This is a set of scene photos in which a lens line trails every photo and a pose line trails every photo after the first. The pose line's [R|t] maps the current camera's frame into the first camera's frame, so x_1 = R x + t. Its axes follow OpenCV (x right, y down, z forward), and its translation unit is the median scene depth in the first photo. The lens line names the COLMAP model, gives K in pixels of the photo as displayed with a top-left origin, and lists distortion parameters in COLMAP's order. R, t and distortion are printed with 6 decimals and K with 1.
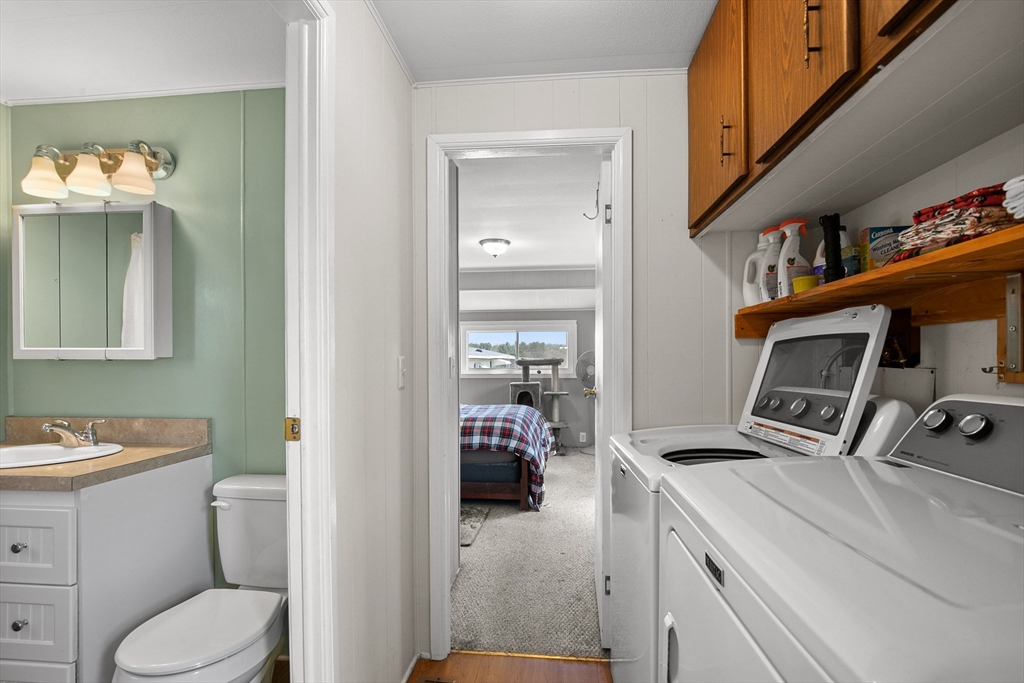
lens RADIAL K [[484.0, 0, 514.5], [0, 484.0, 362.4], [0, 0, 1]] dist [-0.020547, 0.007122]
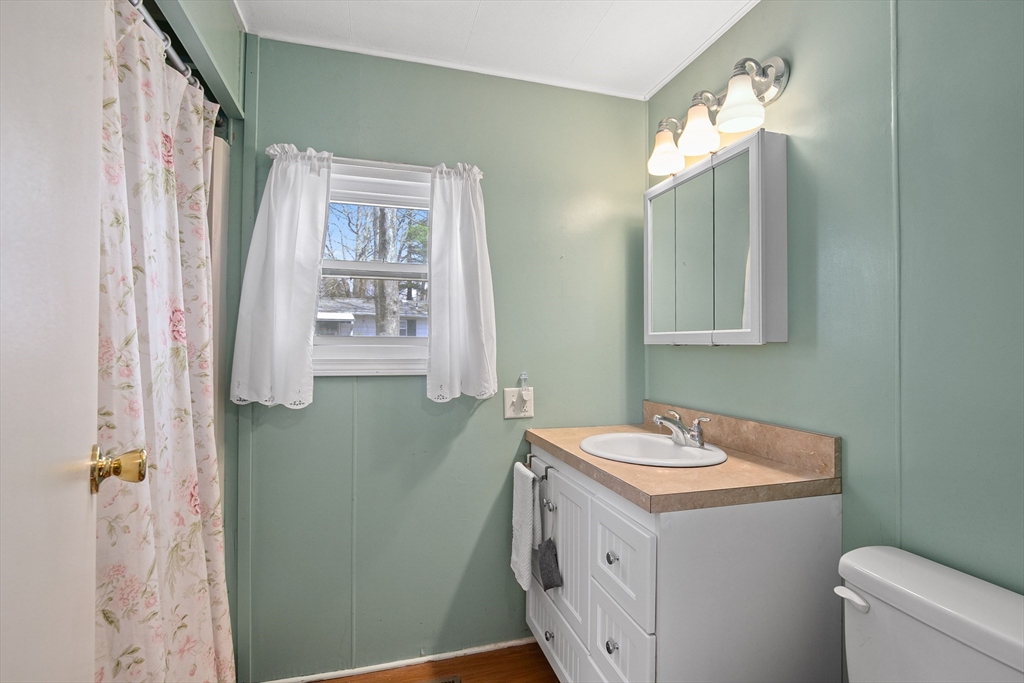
lens RADIAL K [[478.3, 0, 529.0], [0, 478.3, 338.2], [0, 0, 1]] dist [-0.015763, 0.001300]
pose [[0.390766, -0.010533, -0.920430, -0.217859], [-0.016223, 0.999700, -0.018328, 0.002956], [0.920347, 0.022094, 0.390478, 0.381132]]
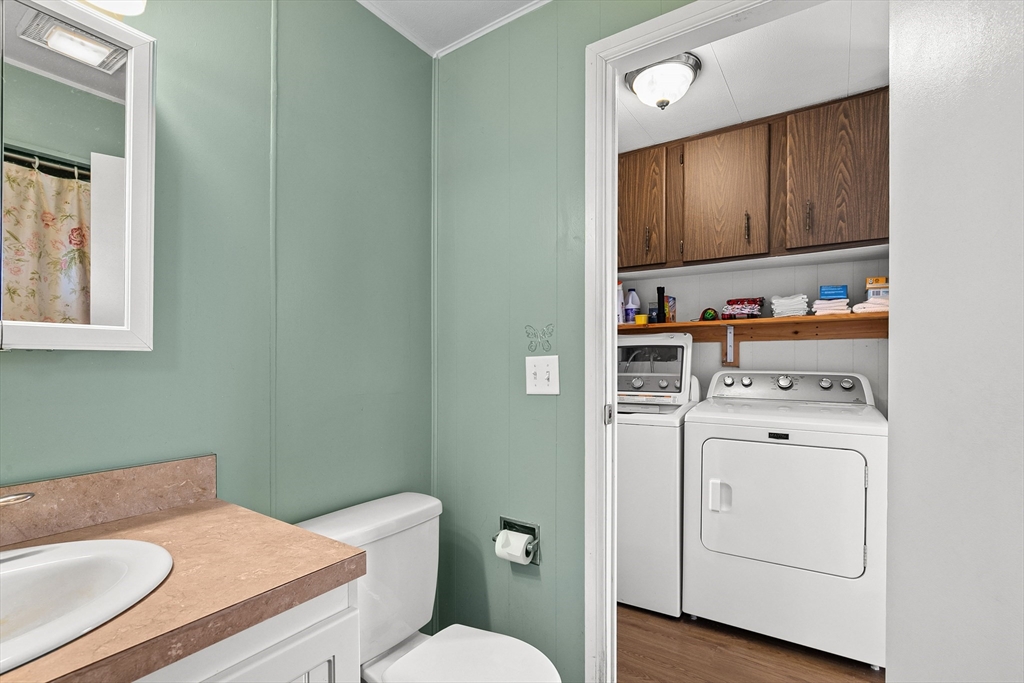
lens RADIAL K [[484.0, 0, 514.5], [0, 484.0, 362.4], [0, 0, 1]] dist [-0.020547, 0.007122]
pose [[0.465244, -0.003081, 0.885177, -1.006622], [0.003836, 0.999992, 0.001464, 0.006420], [-0.885174, 0.002715, 0.465252, 0.414787]]
